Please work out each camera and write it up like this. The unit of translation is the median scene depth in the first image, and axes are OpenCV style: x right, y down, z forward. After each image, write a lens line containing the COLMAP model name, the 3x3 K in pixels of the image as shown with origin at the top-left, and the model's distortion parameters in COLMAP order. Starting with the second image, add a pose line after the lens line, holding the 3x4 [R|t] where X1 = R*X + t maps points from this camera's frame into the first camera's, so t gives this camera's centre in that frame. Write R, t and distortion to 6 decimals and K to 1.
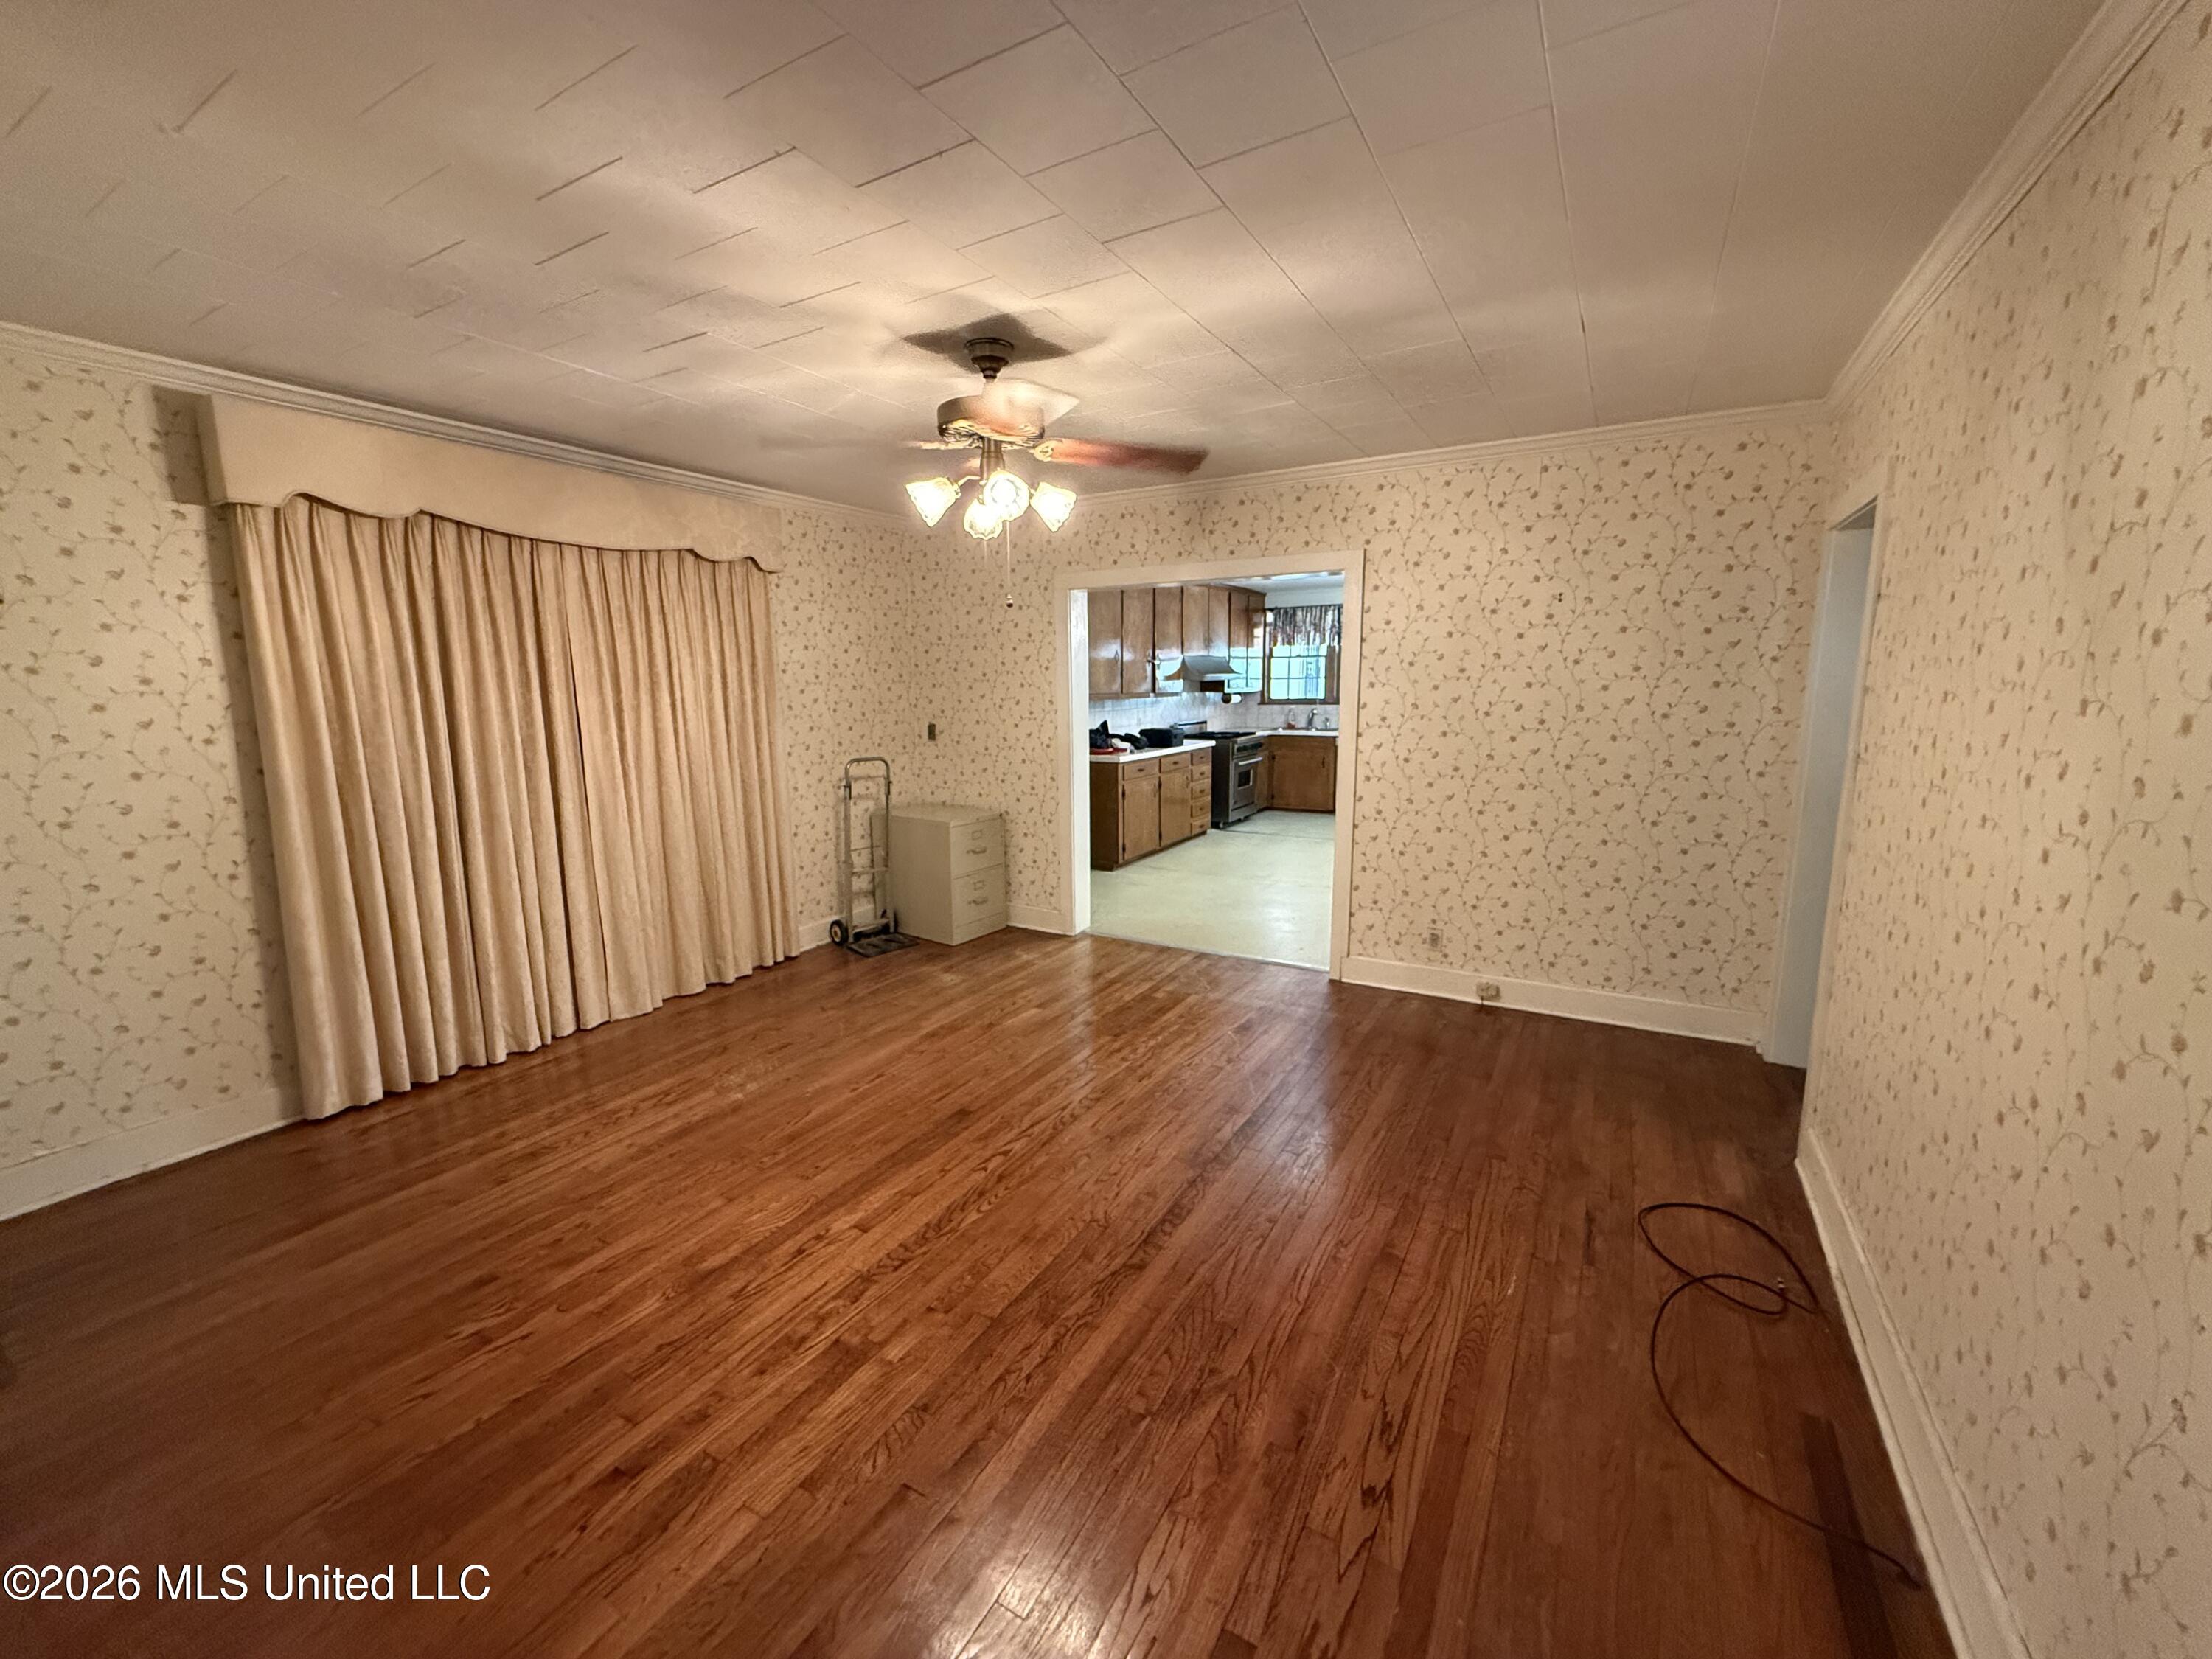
lens RADIAL K [[888.2, 0, 1106.6], [0, 888.2, 828.6], [0, 0, 1]] dist [-0.000470, 0.000014]
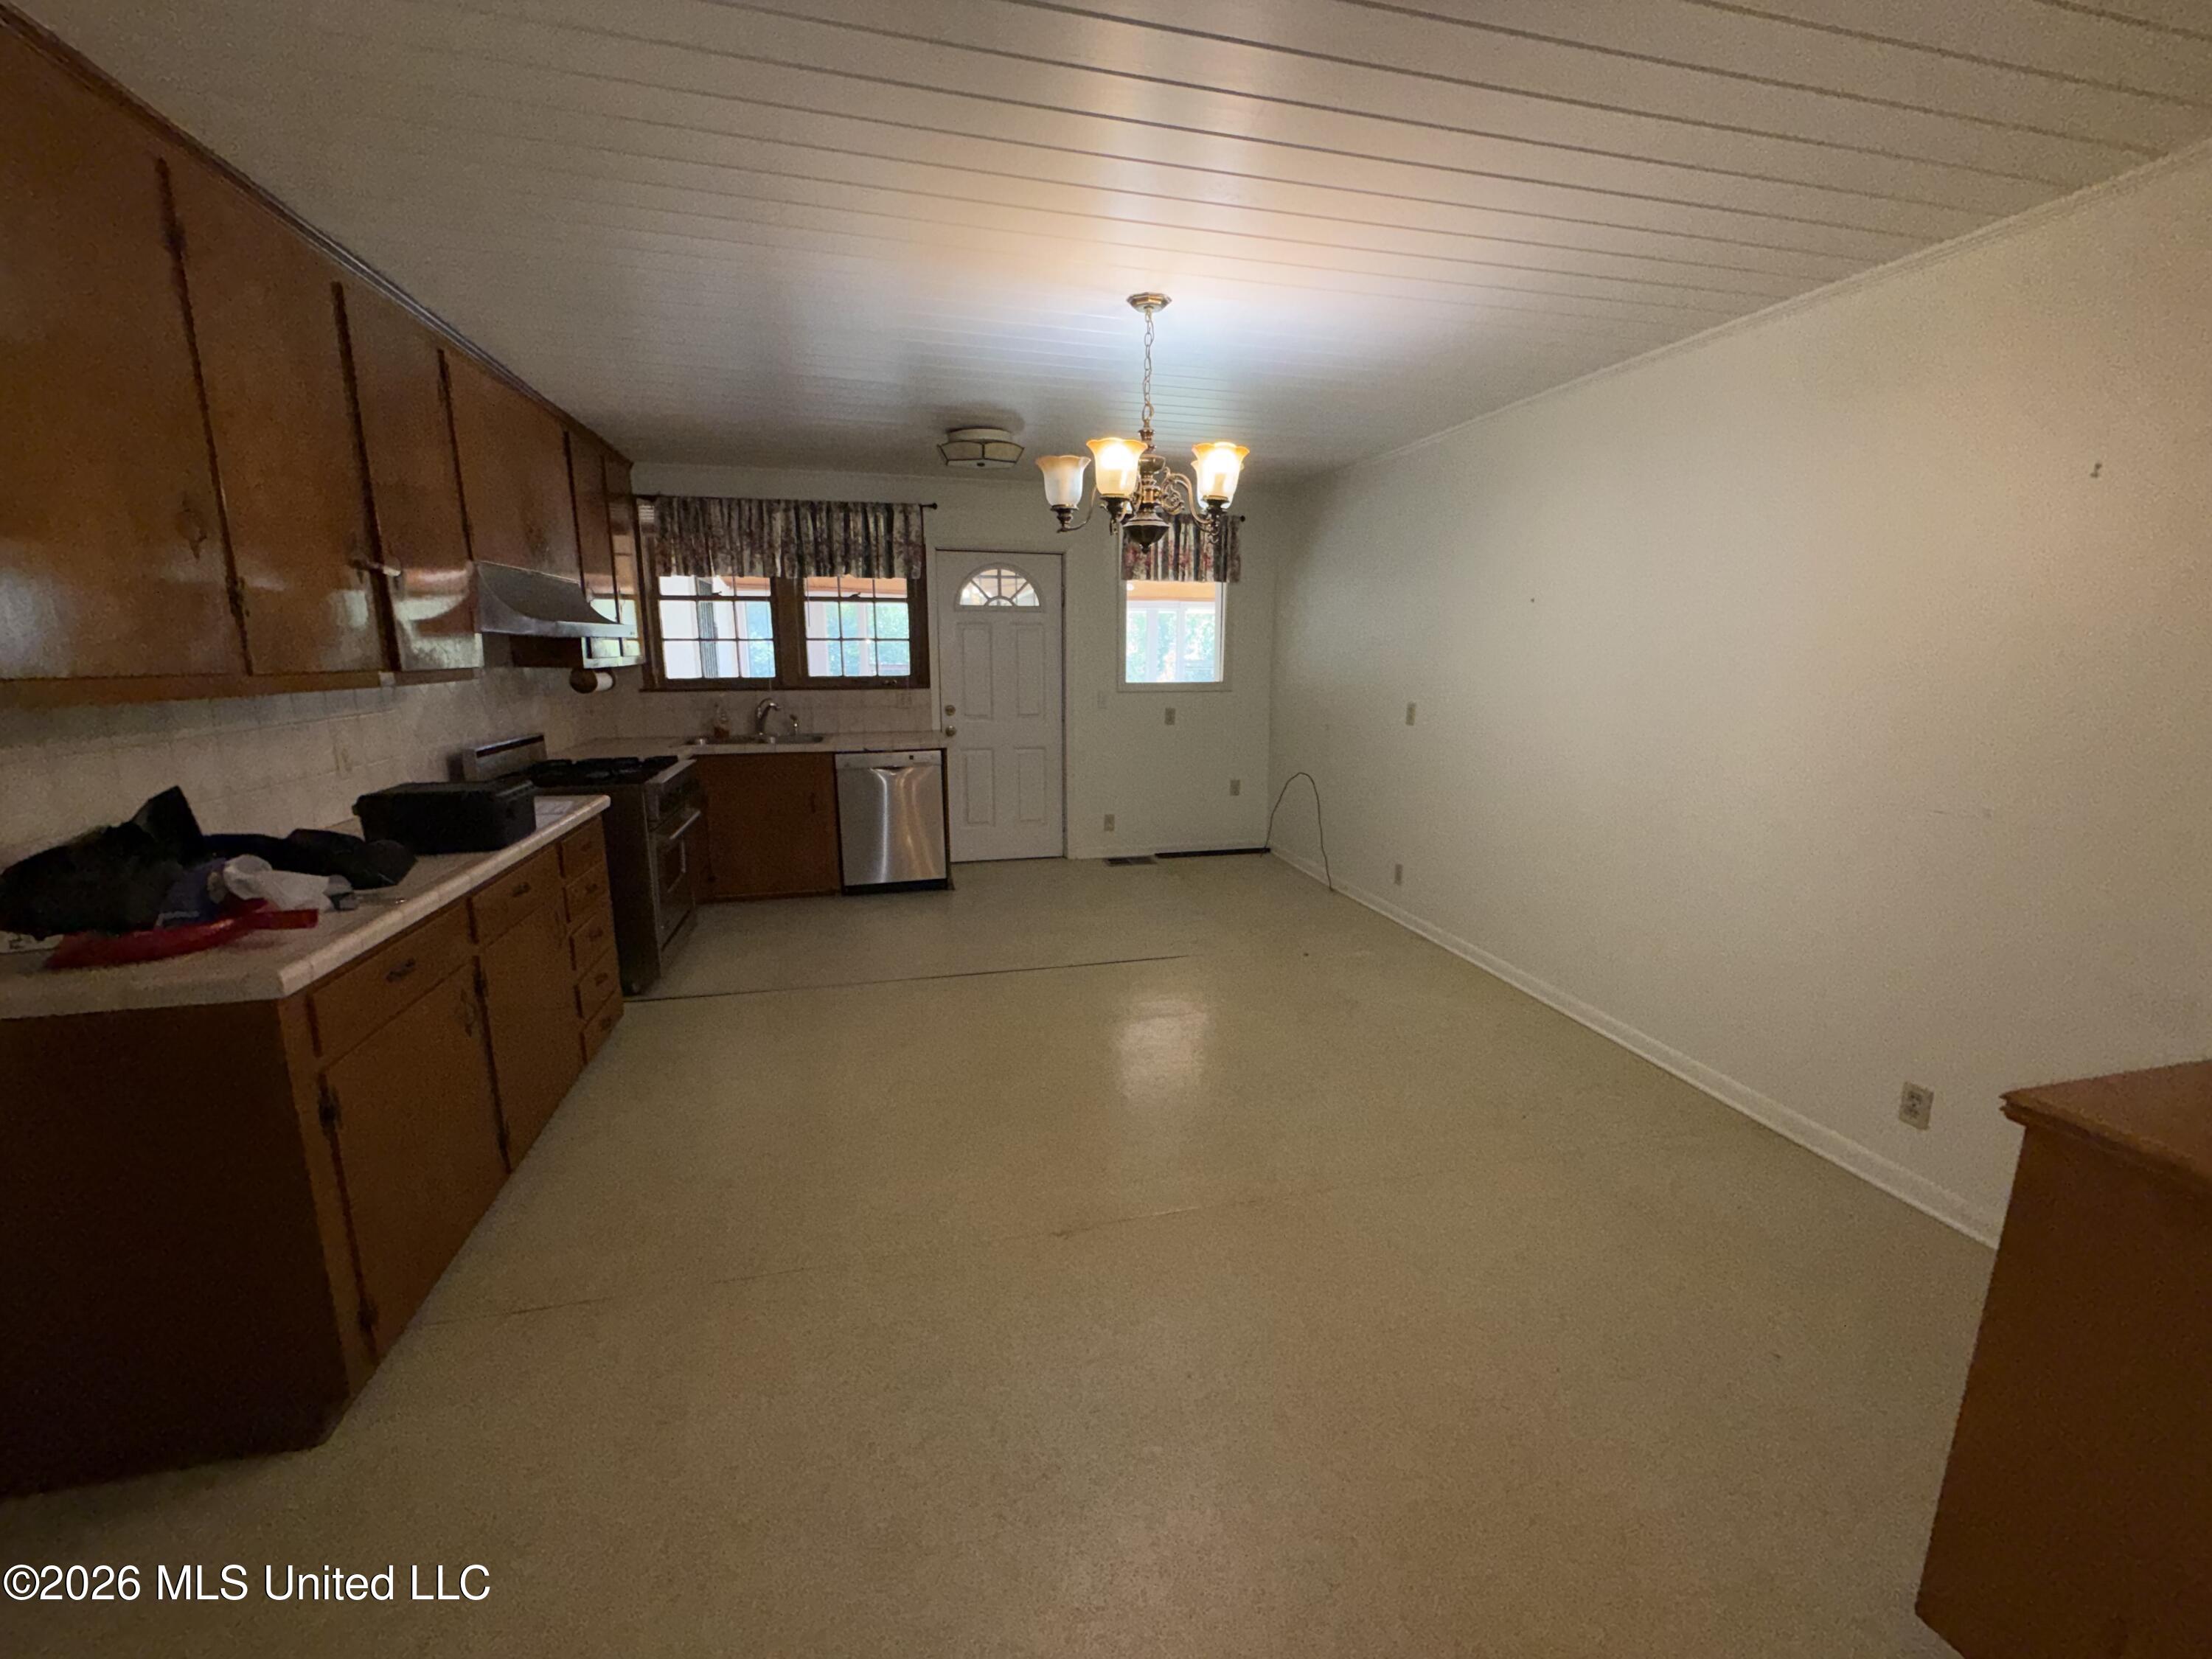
lens RADIAL K [[888.2, 0, 1112.5], [0, 888.2, 826.0], [0, 0, 1]] dist [-0.000470, 0.000014]
pose [[0.716857, -0.117086, 0.687319, 0.011455], [0.098585, 0.992916, 0.066323, -0.078243], [-0.690216, 0.020215, 0.723321, 0.498104]]
